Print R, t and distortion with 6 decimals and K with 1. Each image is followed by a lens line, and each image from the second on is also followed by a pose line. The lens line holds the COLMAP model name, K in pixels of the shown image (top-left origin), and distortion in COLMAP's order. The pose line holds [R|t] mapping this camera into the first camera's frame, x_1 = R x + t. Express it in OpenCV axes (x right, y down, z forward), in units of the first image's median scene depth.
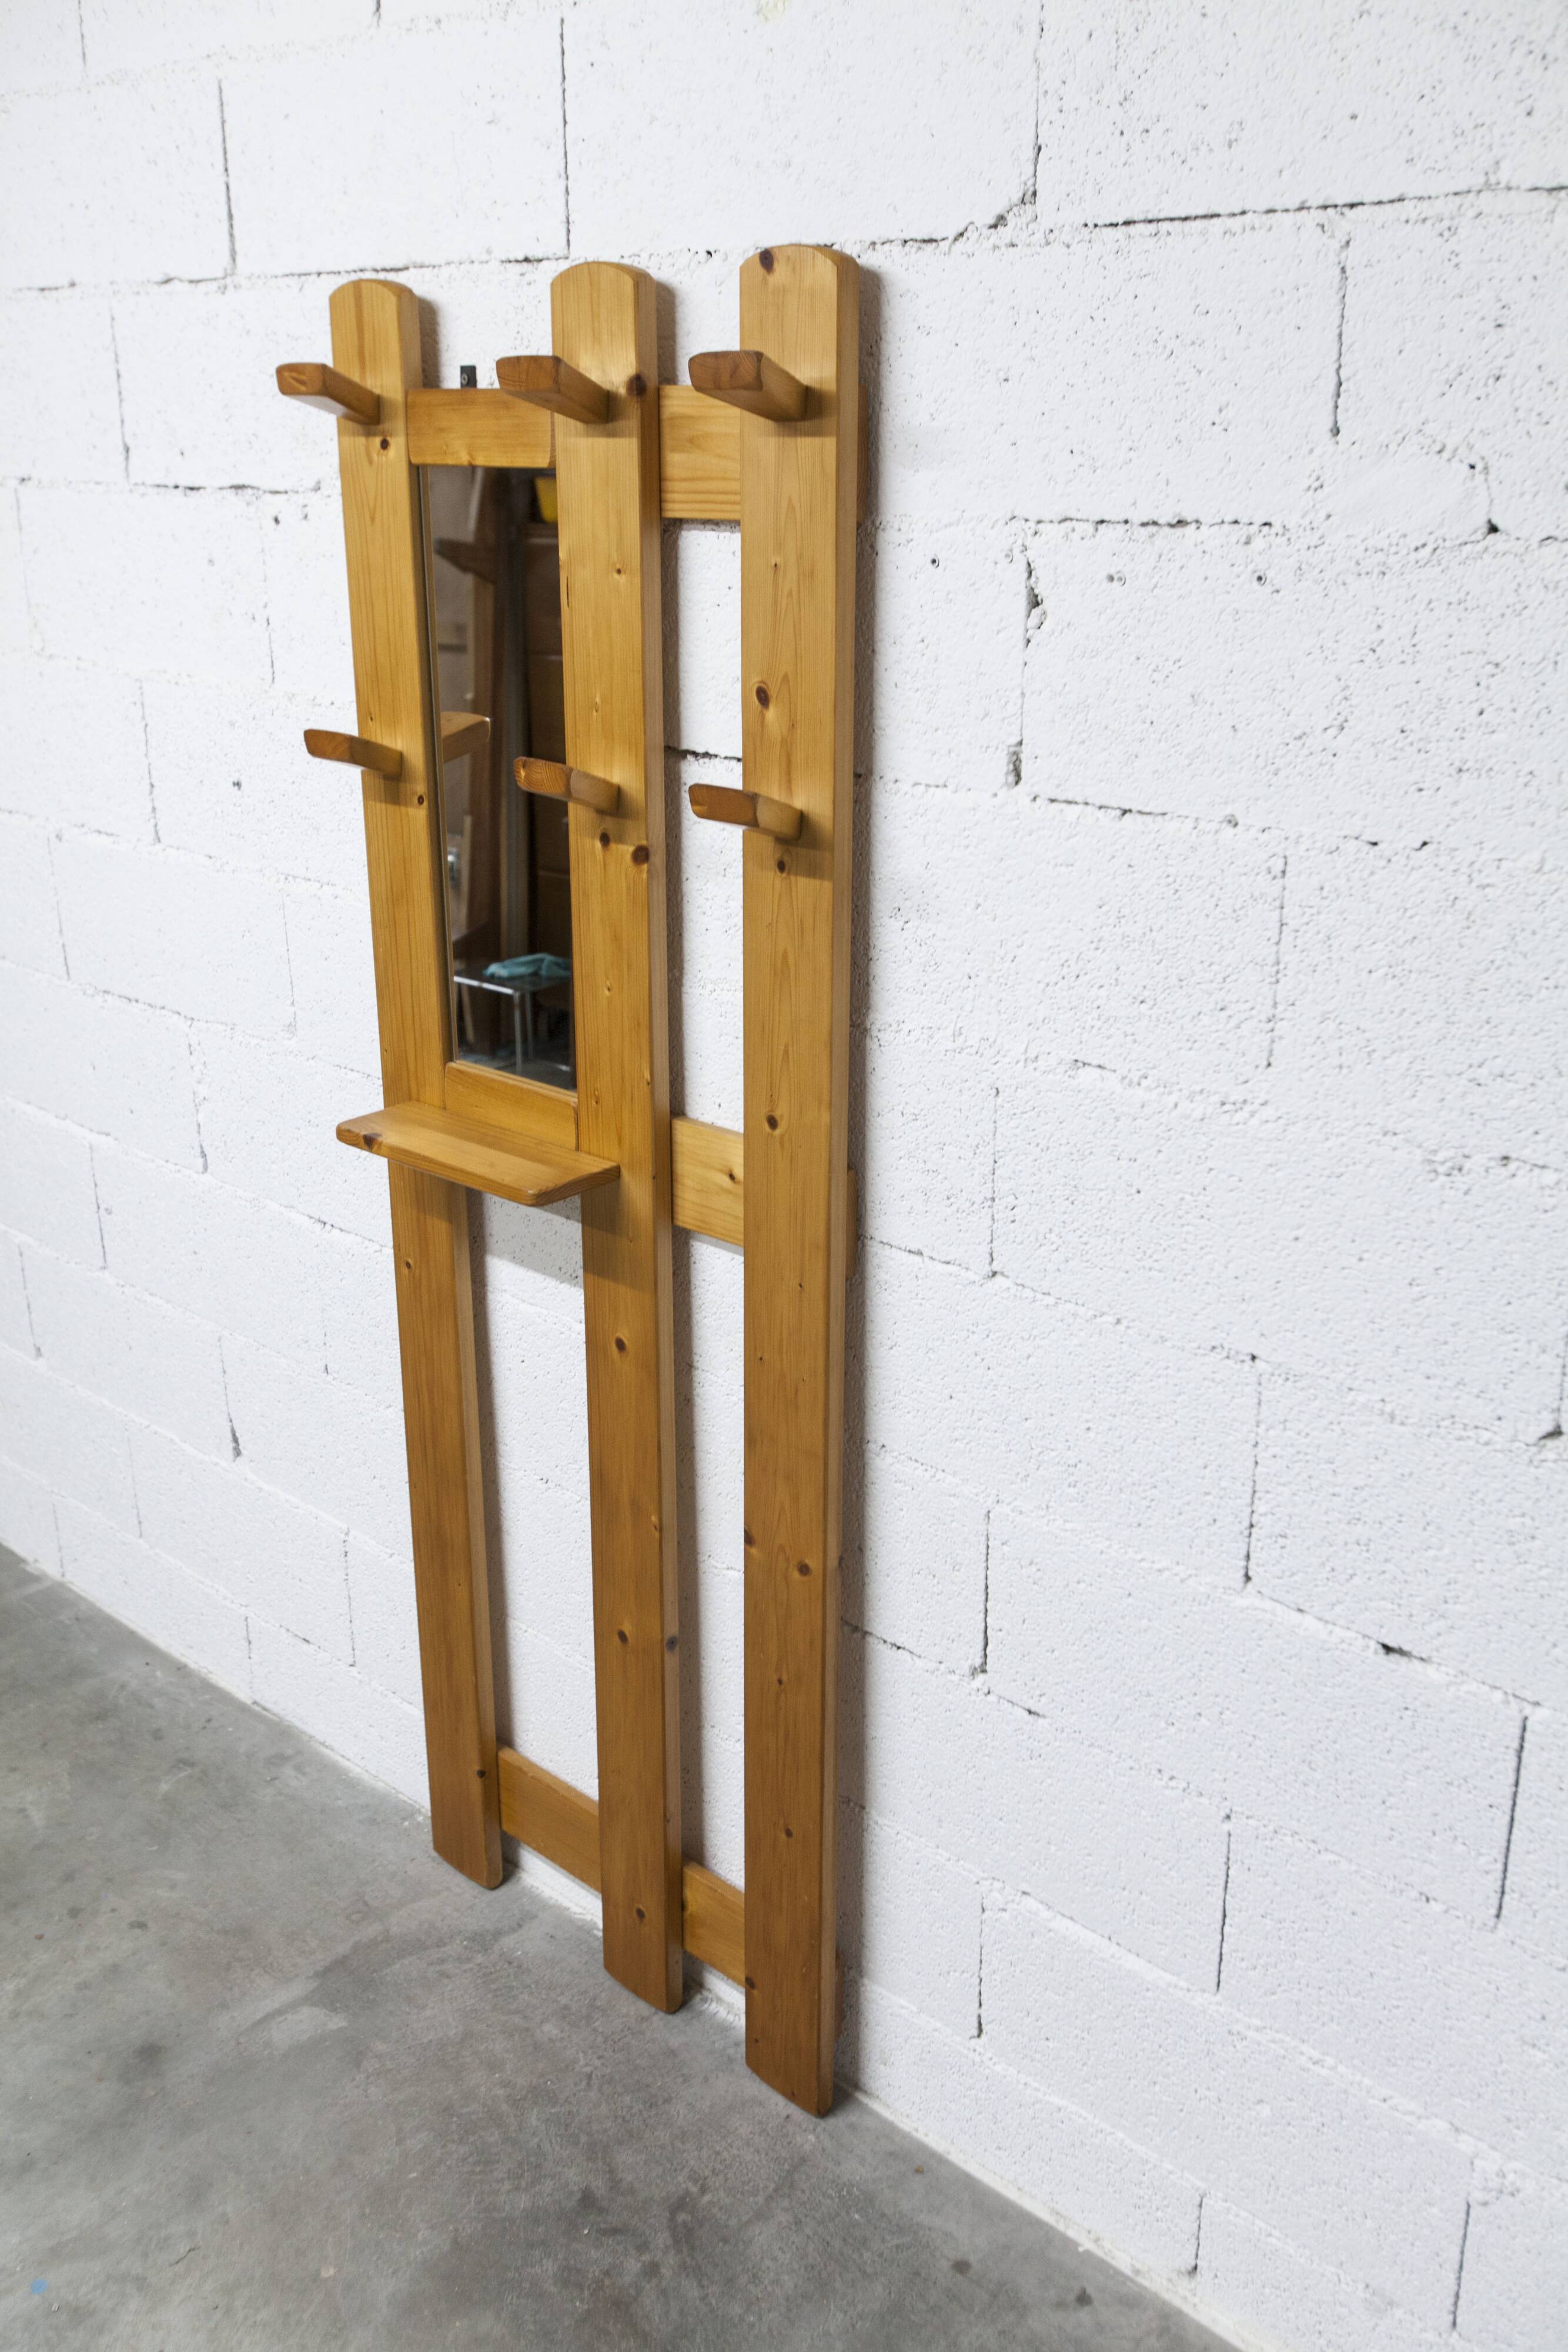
lens RADIAL K [[2141.9, 0, 784.0], [0, 2141.9, 1176.0], [0, 0, 1]] dist [0.004292, -0.004056]
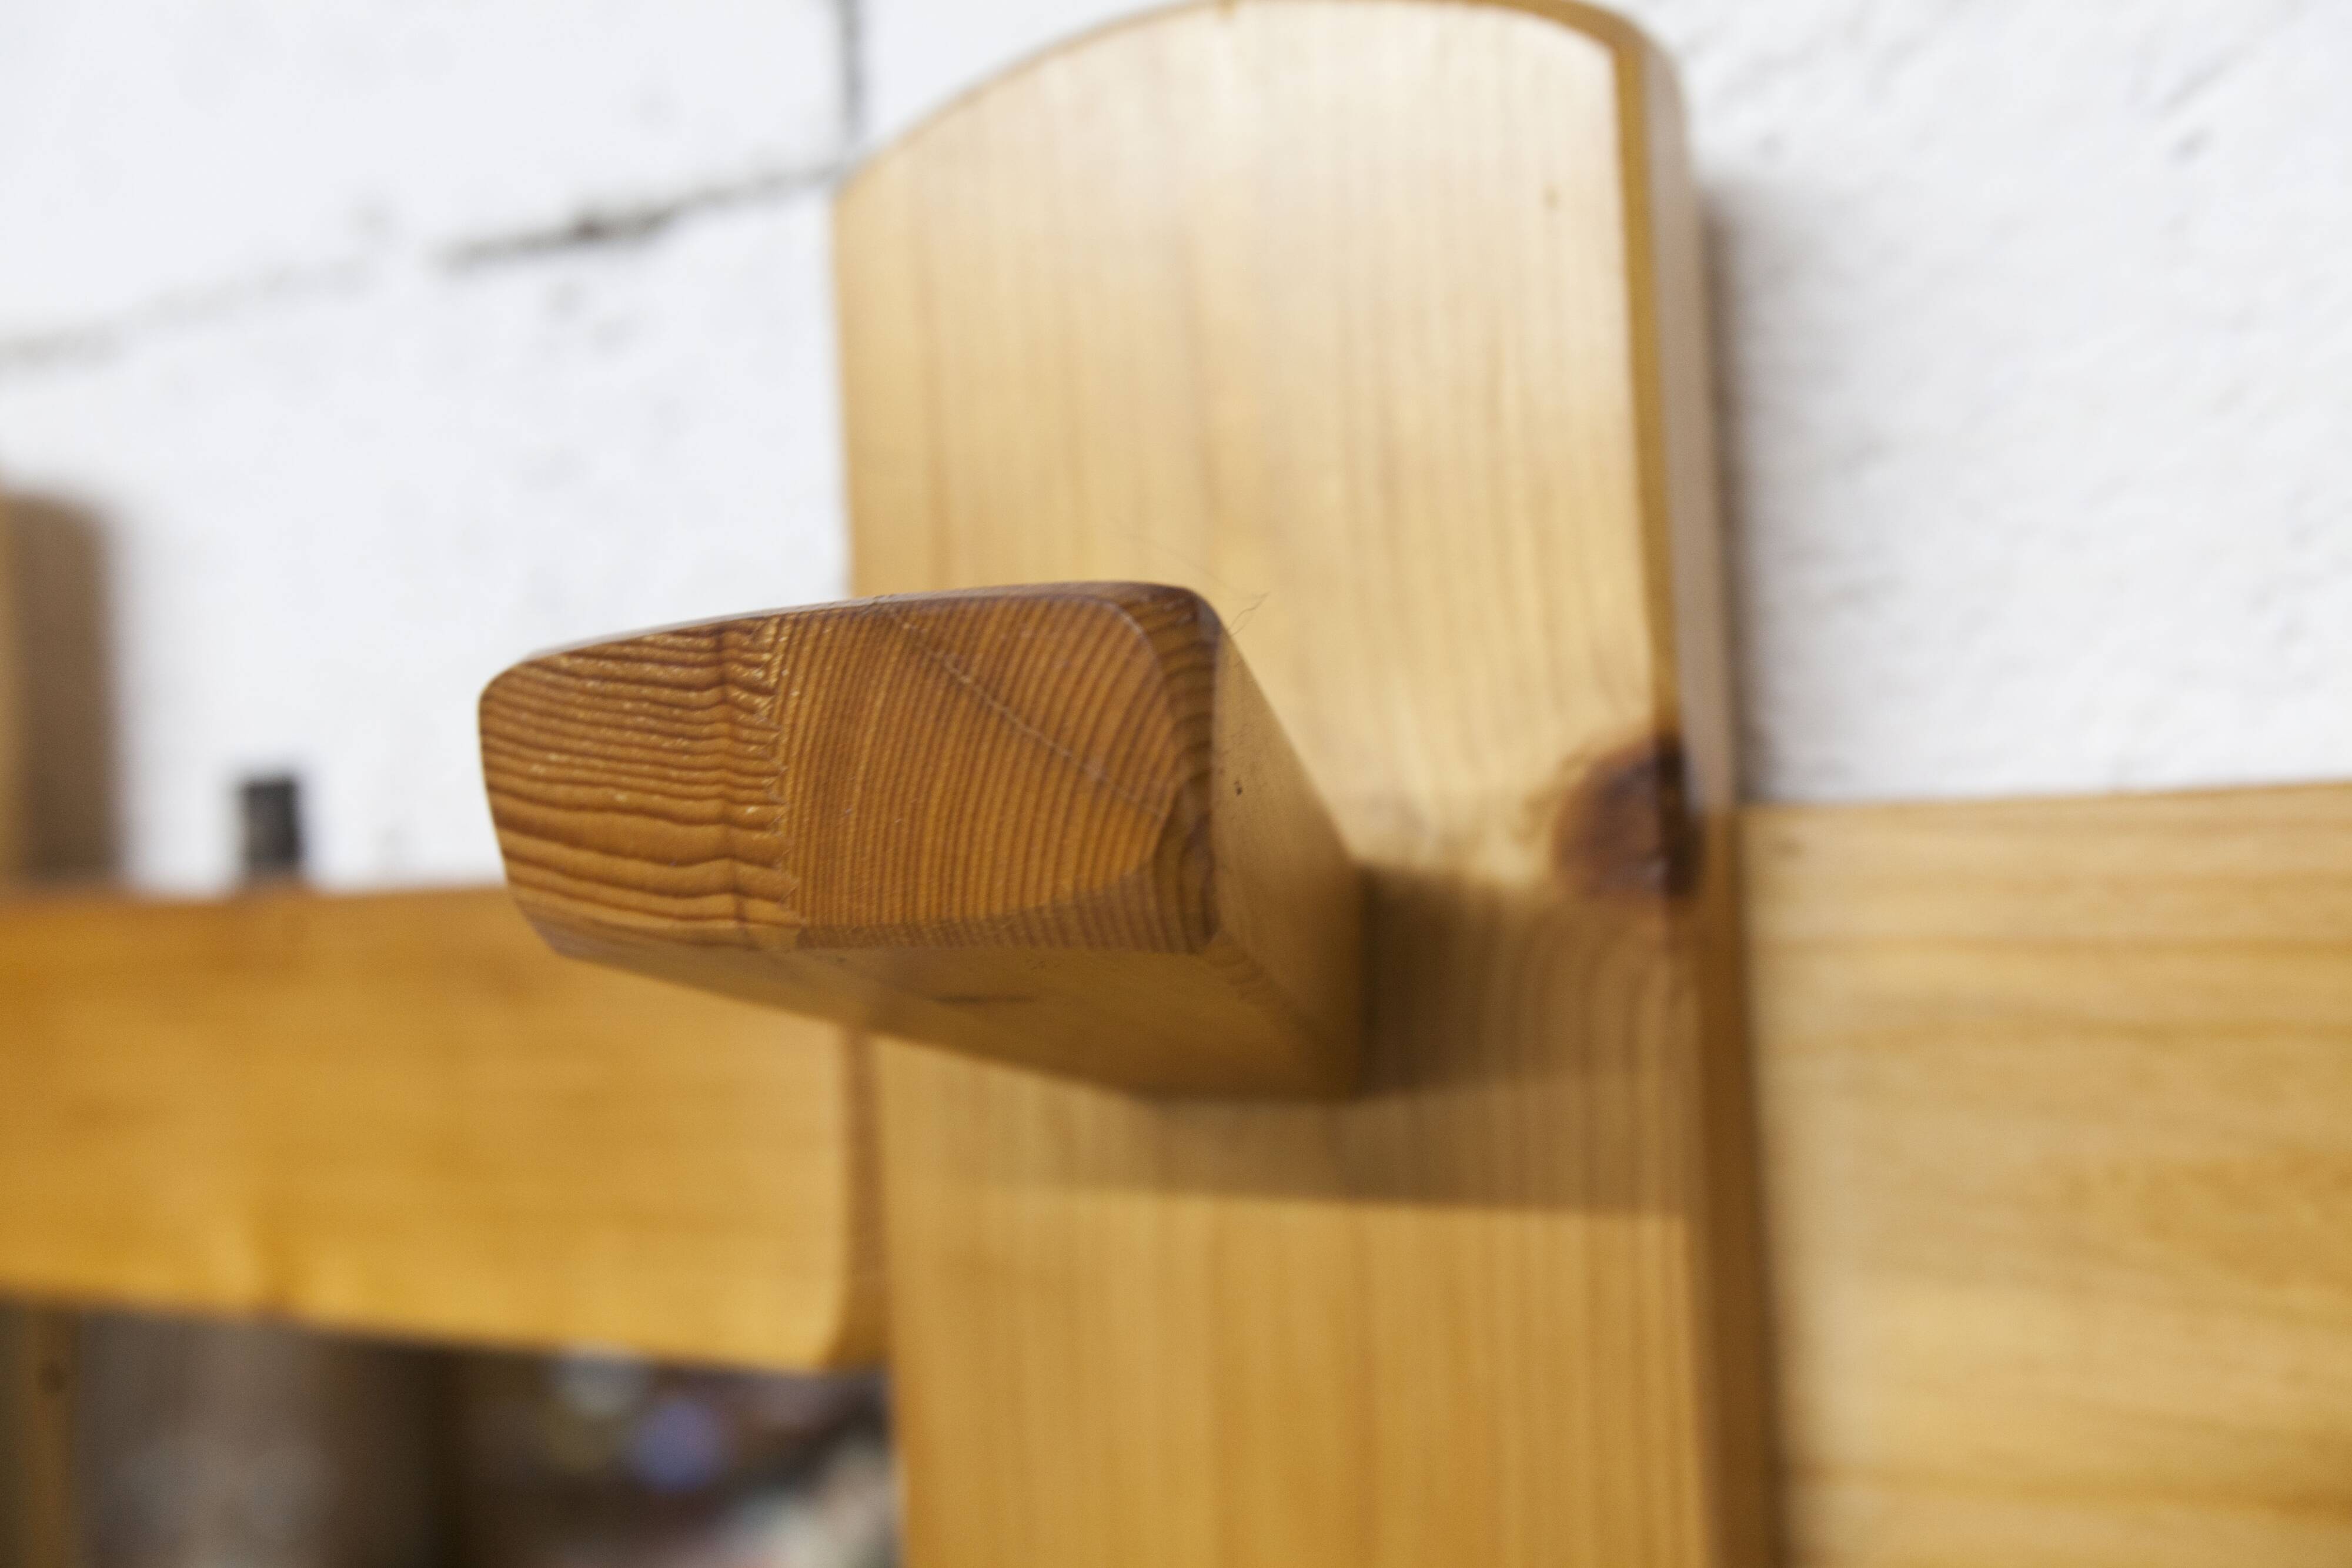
lens RADIAL K [[2232.4, 0, 1176.0], [0, 2232.4, 784.0], [0, 0, 1]] dist [-0.008449, 0.008357]
pose [[0.972140, -0.047954, 0.229442, -0.109949], [0.126447, 0.931496, -0.341067, -0.287612], [-0.197368, 0.360577, 0.911608, 0.772736]]
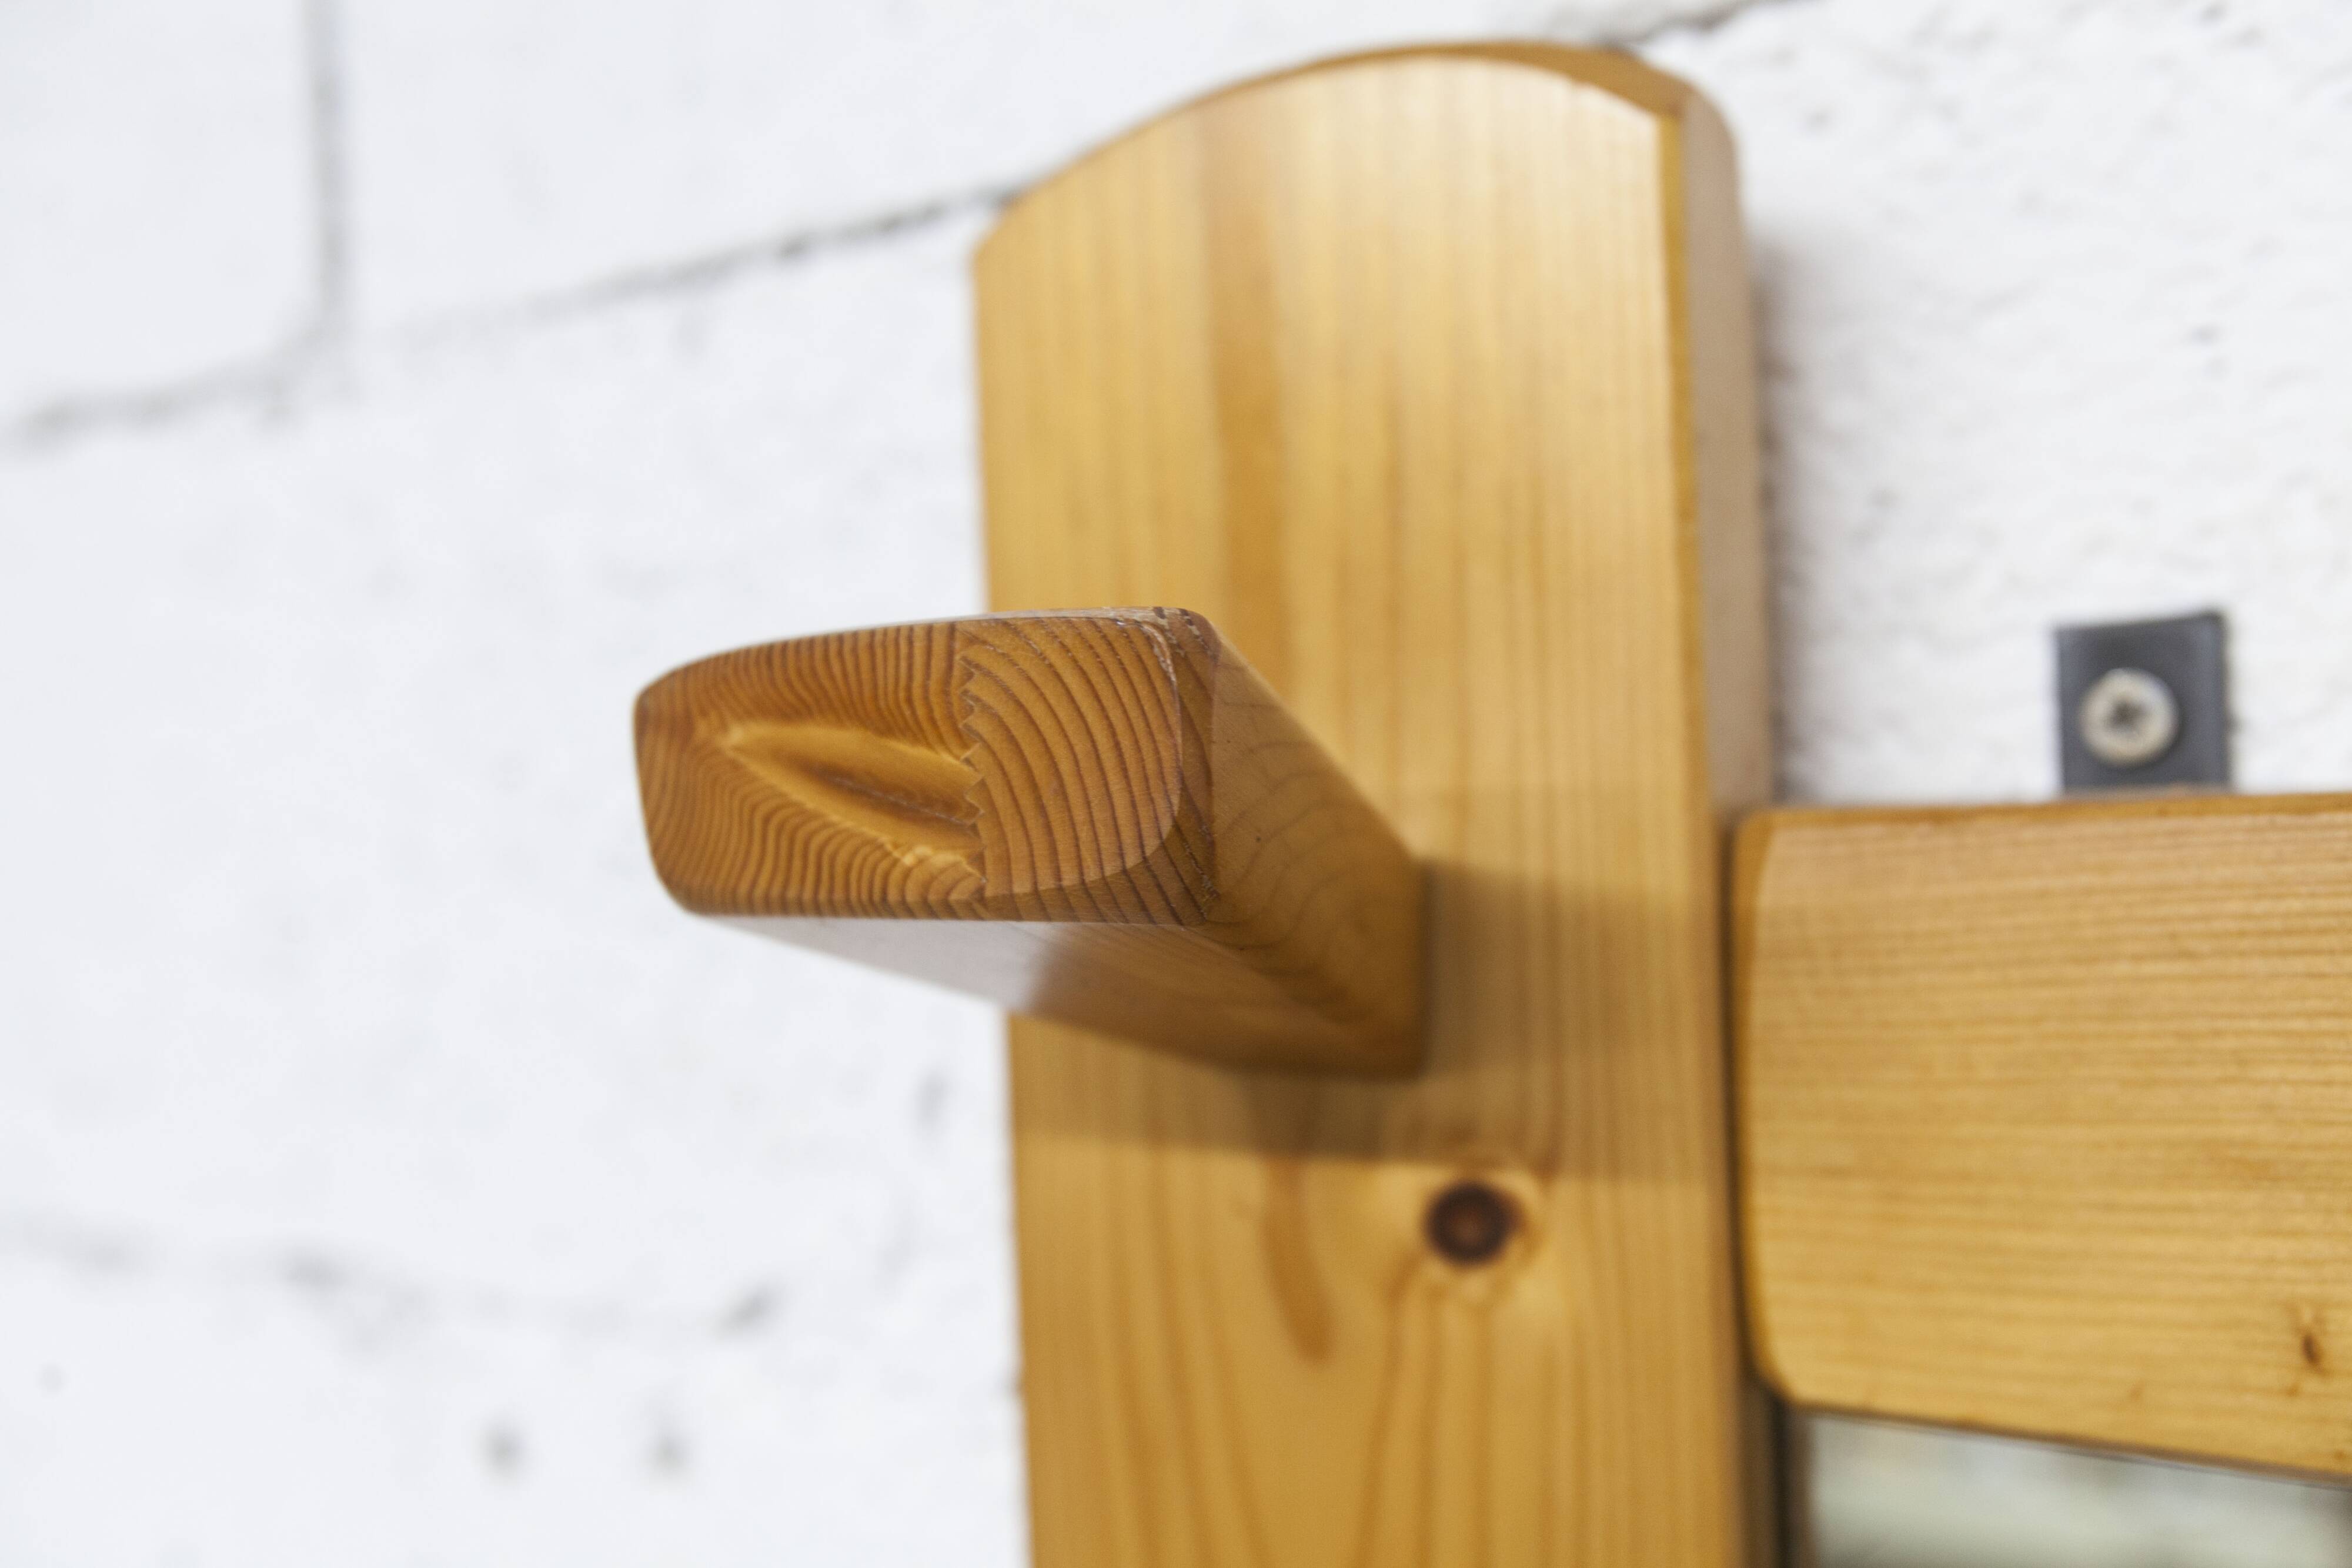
lens RADIAL K [[2208.6, 0, 1176.0], [0, 2208.6, 784.0], [0, 0, 1]] dist [0.009096, 0.012953]
pose [[0.992138, -0.041135, 0.118199, -0.214956], [0.078869, 0.938806, -0.335295, -0.318390], [-0.097174, 0.341981, 0.934669, 0.856292]]
